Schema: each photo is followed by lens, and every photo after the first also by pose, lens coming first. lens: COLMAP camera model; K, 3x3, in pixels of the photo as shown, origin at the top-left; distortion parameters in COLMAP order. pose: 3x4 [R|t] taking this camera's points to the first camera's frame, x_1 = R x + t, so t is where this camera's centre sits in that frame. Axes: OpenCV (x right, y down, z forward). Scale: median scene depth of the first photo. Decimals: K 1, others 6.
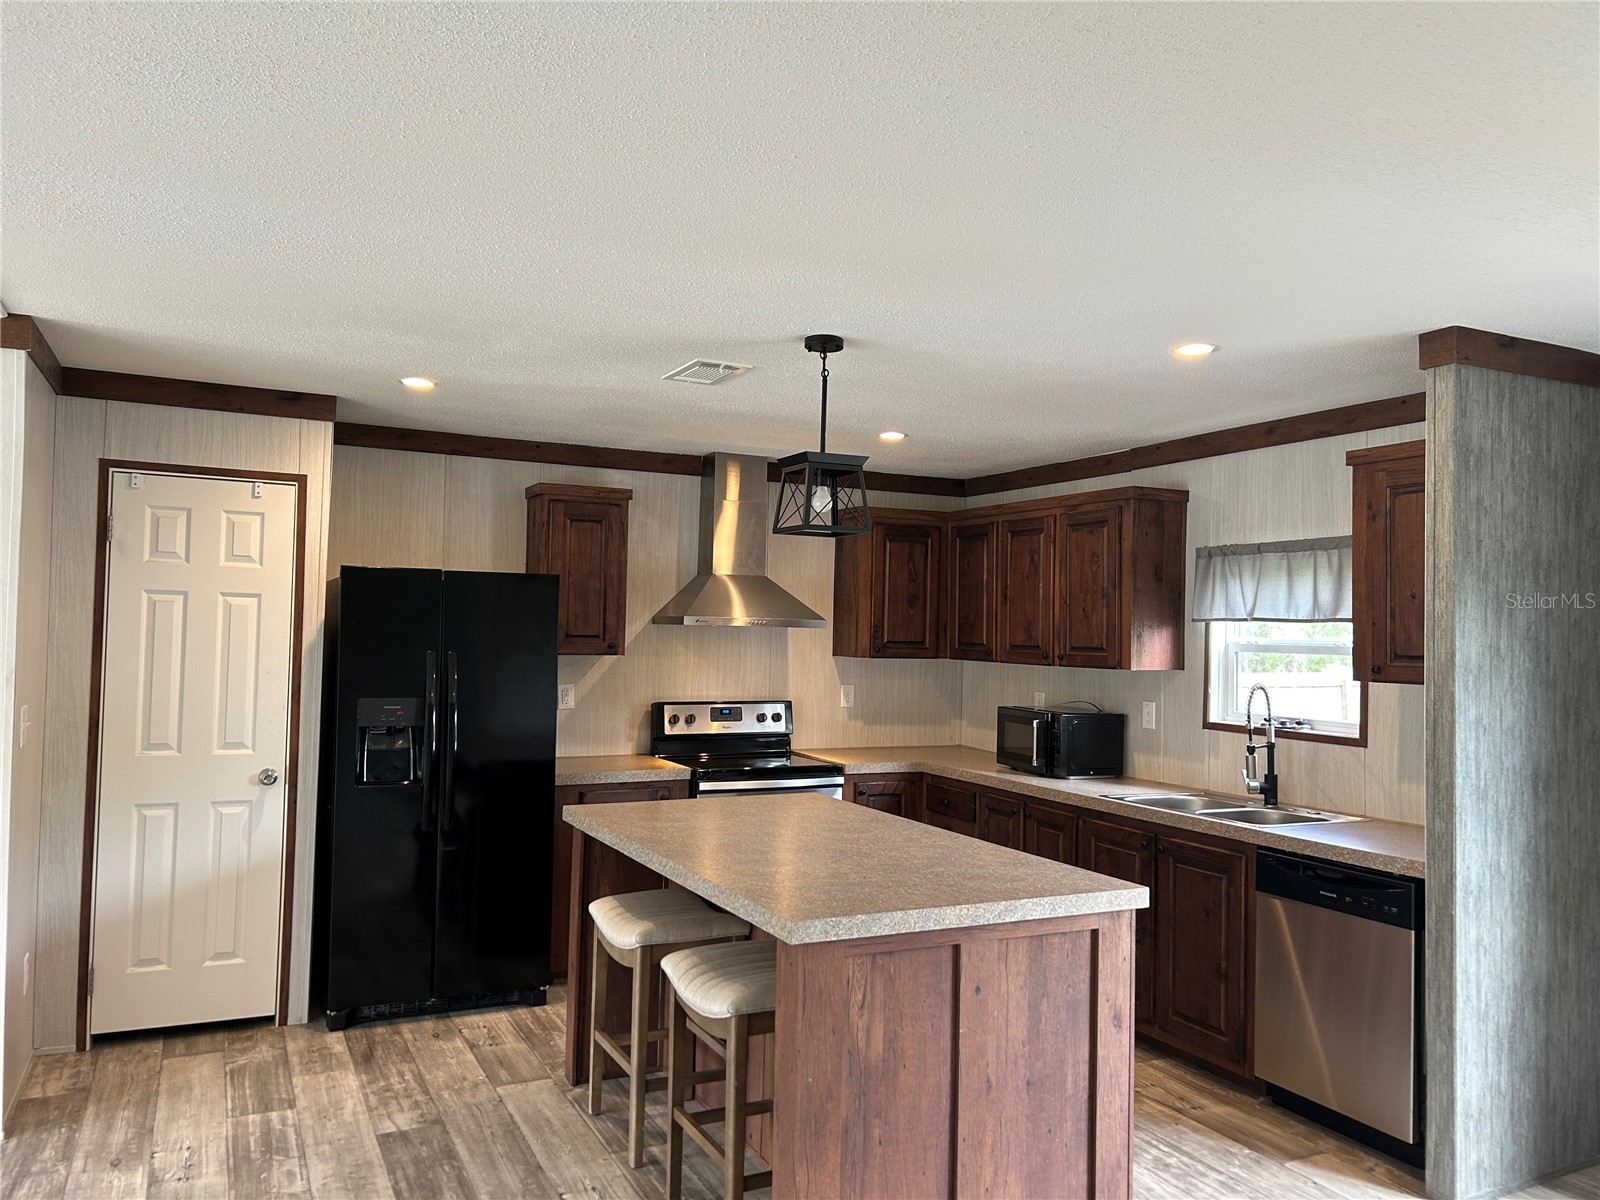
lens RADIAL K [[1192.6, 0, 800.0], [0, 1192.6, 600.0], [0, 0, 1]] dist [0.005581, -0.001438]
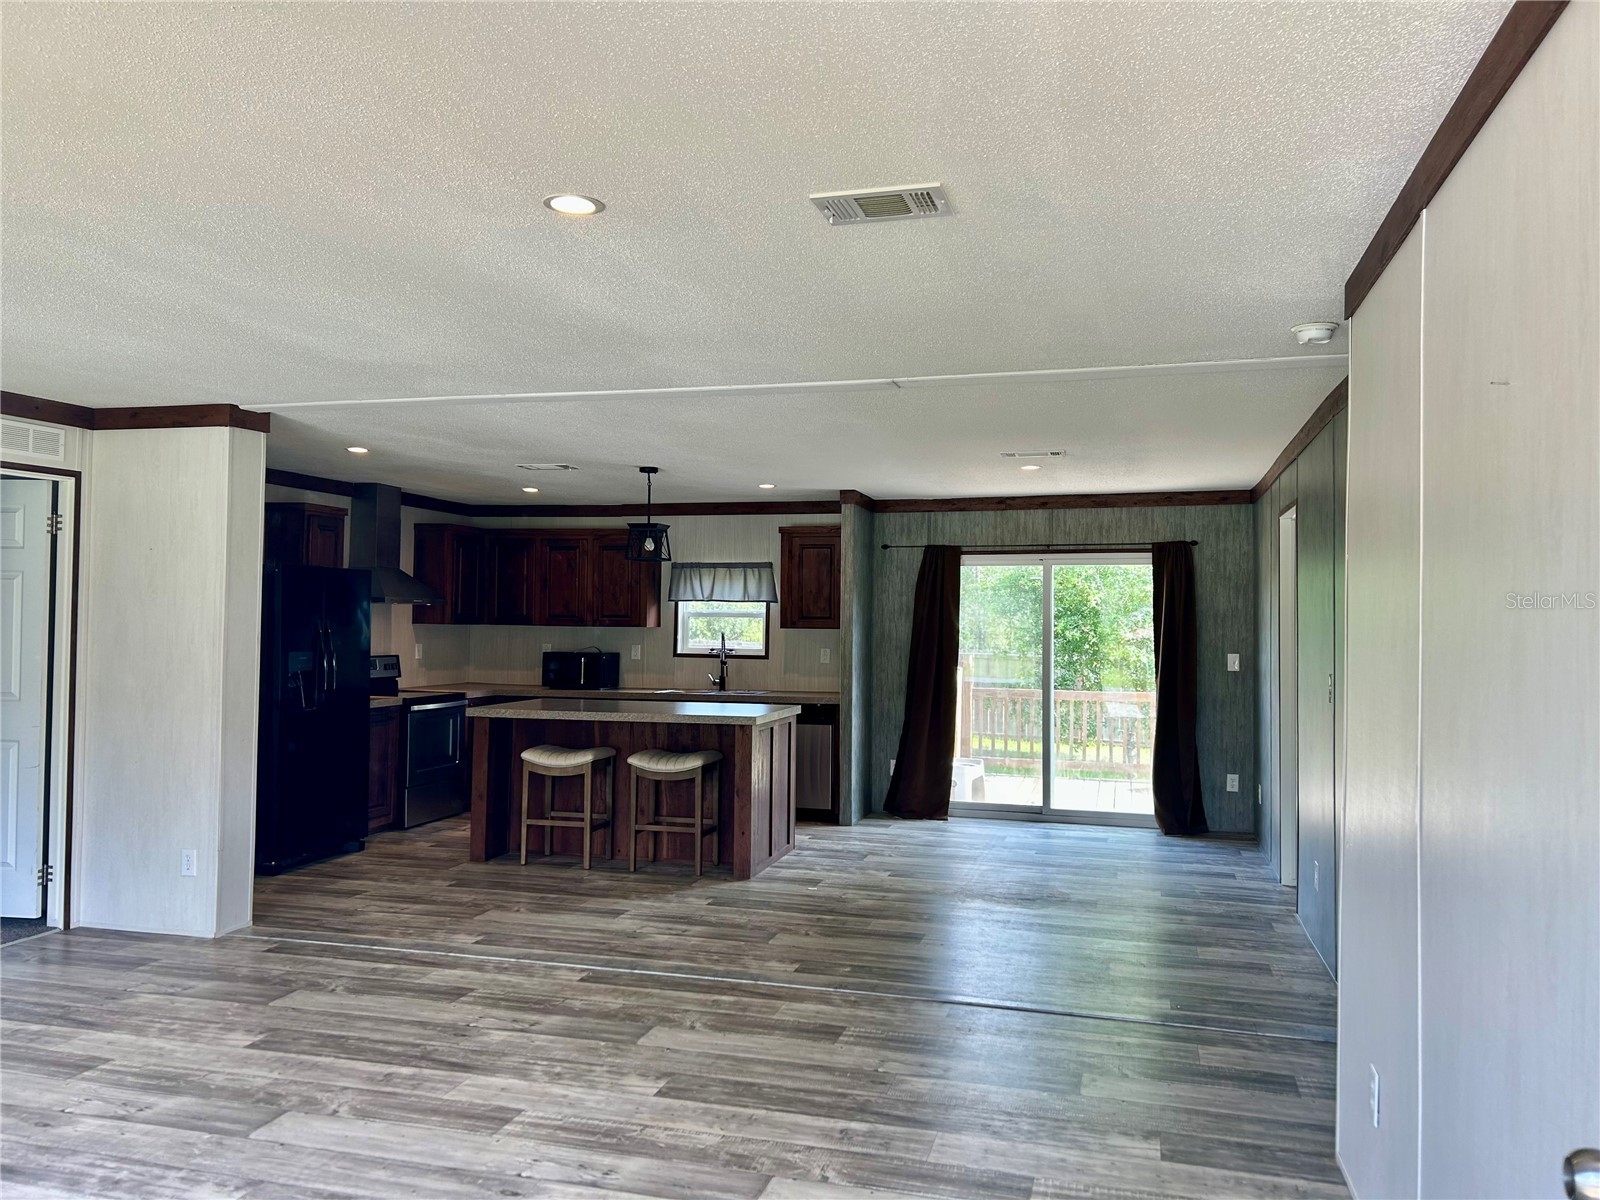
lens RADIAL K [[1192.6, 0, 800.0], [0, 1192.6, 600.0], [0, 0, 1]] dist [0.005581, -0.001438]
pose [[0.673181, 0.003800, 0.739468, -0.934849], [-0.018120, 0.999771, 0.011358, -0.009065], [-0.739256, -0.021044, 0.673096, -0.430235]]
